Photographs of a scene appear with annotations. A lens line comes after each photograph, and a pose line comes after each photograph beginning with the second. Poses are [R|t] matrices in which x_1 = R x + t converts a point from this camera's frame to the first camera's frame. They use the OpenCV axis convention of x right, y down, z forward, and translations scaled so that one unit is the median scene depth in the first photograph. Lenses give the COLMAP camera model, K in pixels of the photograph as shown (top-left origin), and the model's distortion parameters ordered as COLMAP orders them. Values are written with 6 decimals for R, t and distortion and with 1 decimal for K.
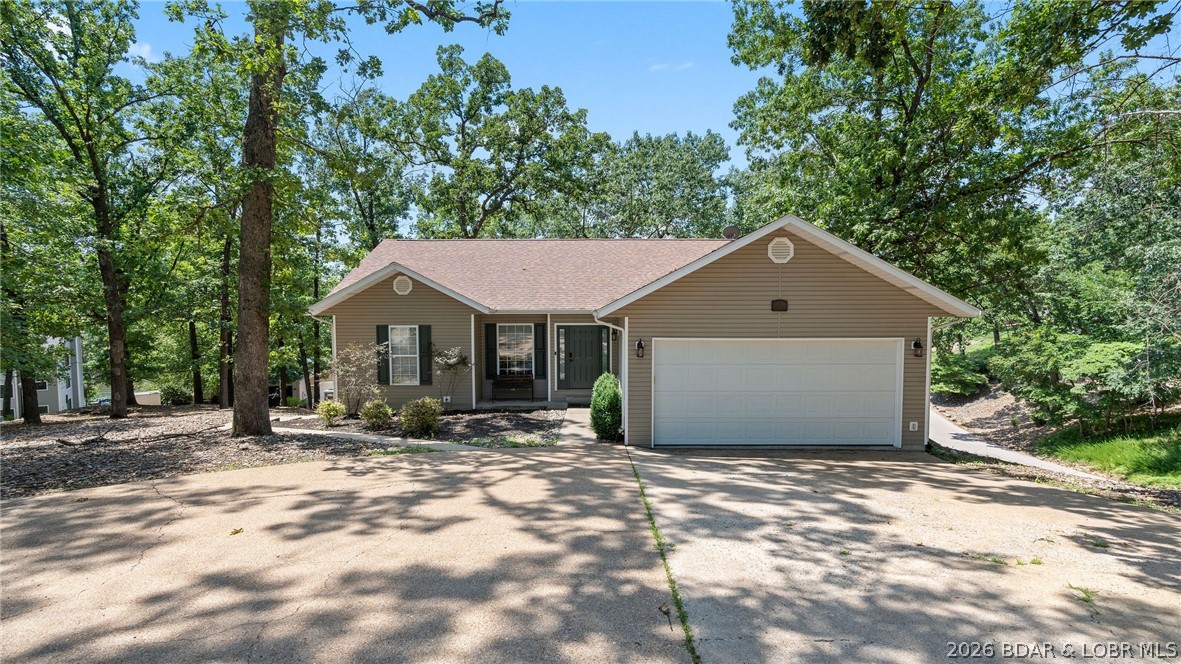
lens RADIAL K [[537.3, 0, 585.8], [0, 537.3, 332.9], [0, 0, 1]] dist [-0.009657, 0.003635]
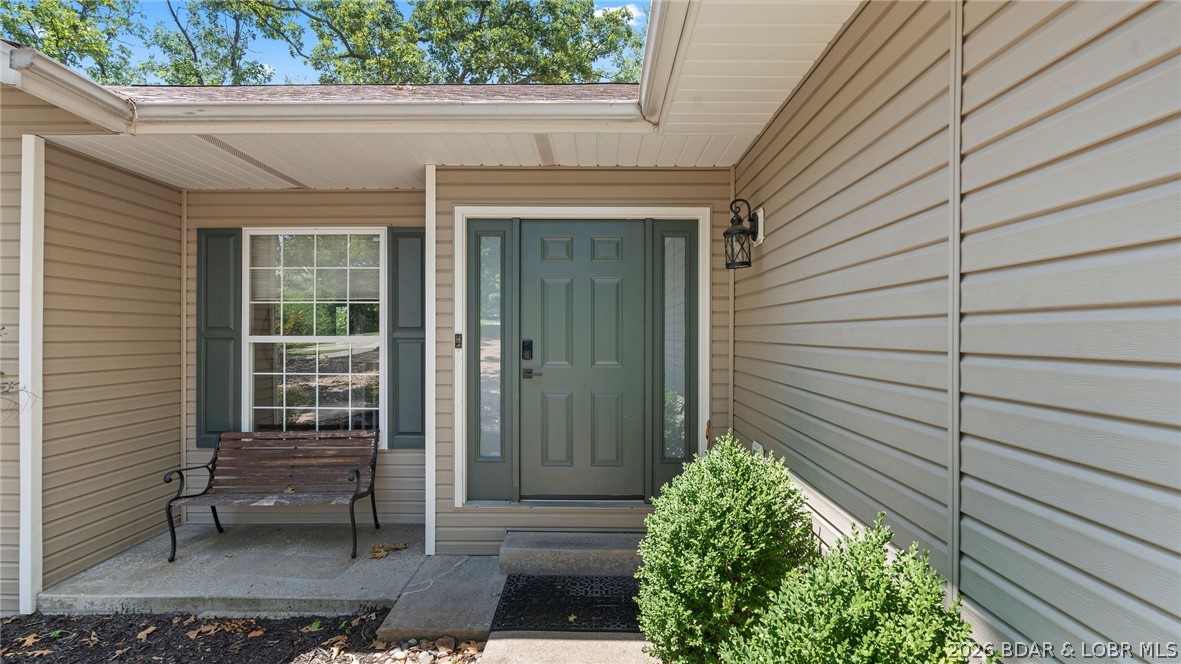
lens RADIAL K [[537.3, 0, 589.7], [0, 537.3, 335.7], [0, 0, 1]] dist [-0.009657, 0.003635]
pose [[0.999992, 0.003869, 0.000339, -0.001636], [-0.003849, 0.998899, -0.046747, 0.046654], [-0.000519, 0.046745, 0.998907, 0.783720]]
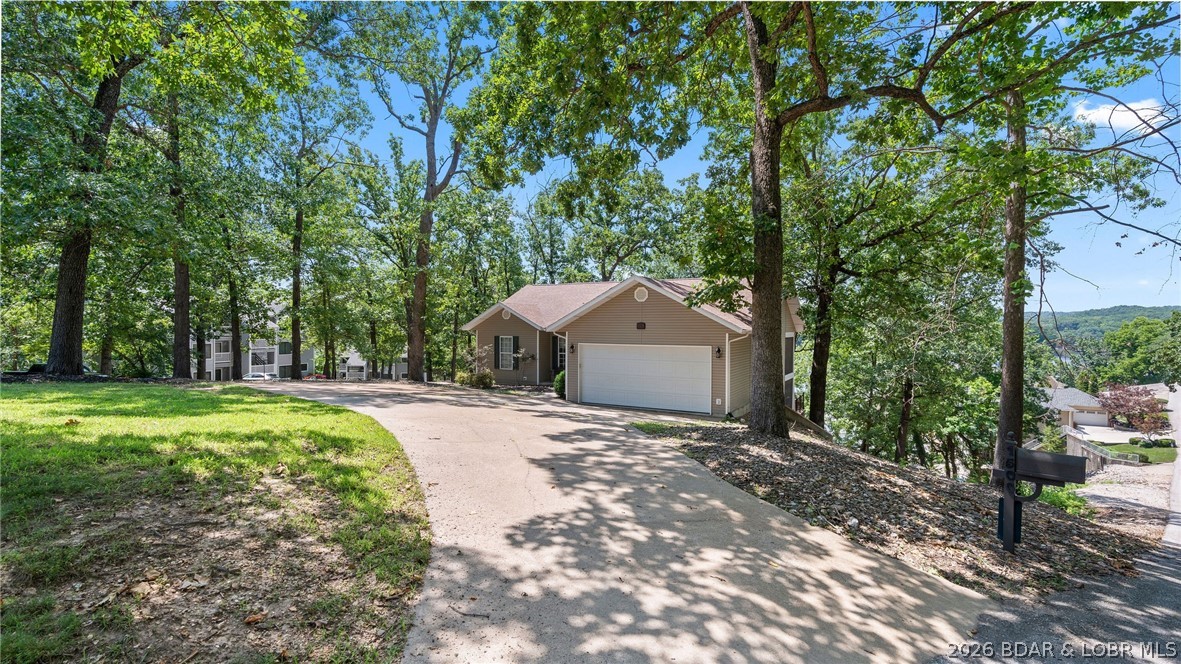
lens RADIAL K [[537.3, 0, 592.4], [0, 537.3, 333.4], [0, 0, 1]] dist [-0.009657, 0.003635]
pose [[0.878252, 0.012456, -0.478035, 0.757803], [-0.030075, 0.999120, -0.029220, 0.020617], [0.477251, 0.040039, 0.877854, -0.432906]]
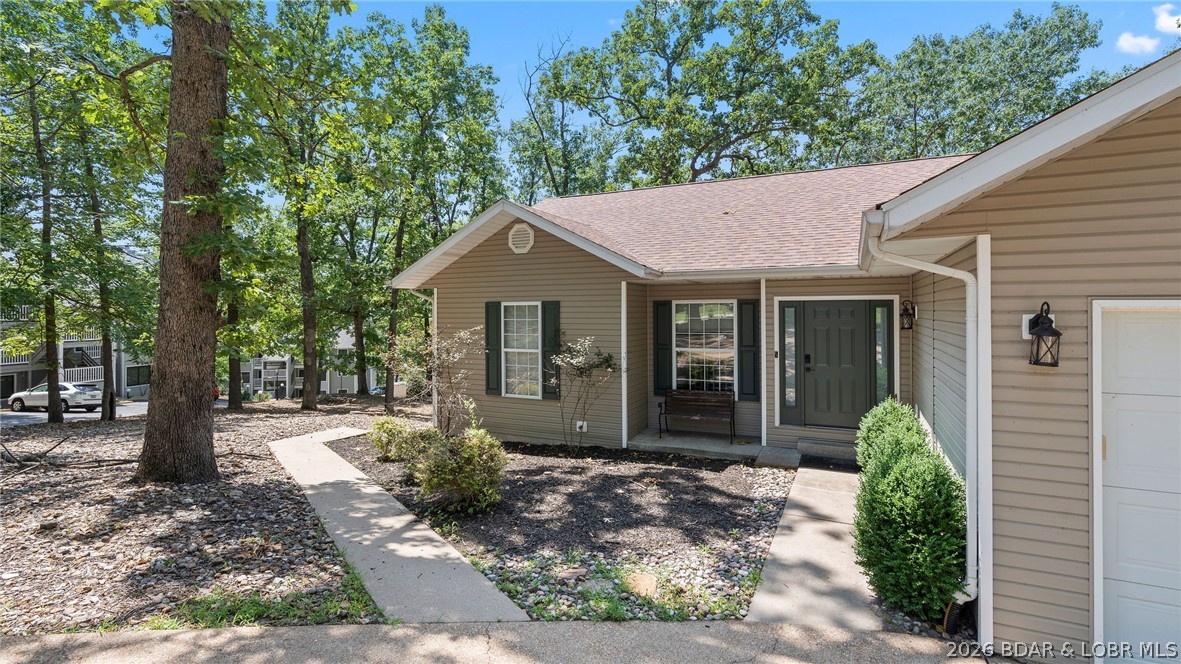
lens RADIAL K [[537.3, 0, 596.8], [0, 537.3, 308.5], [0, 0, 1]] dist [-0.009657, 0.003635]
pose [[0.912520, -0.004227, -0.409011, -0.002245], [-0.018771, 0.998460, -0.052199, 0.024110], [0.408602, 0.055310, 0.911035, 0.455481]]
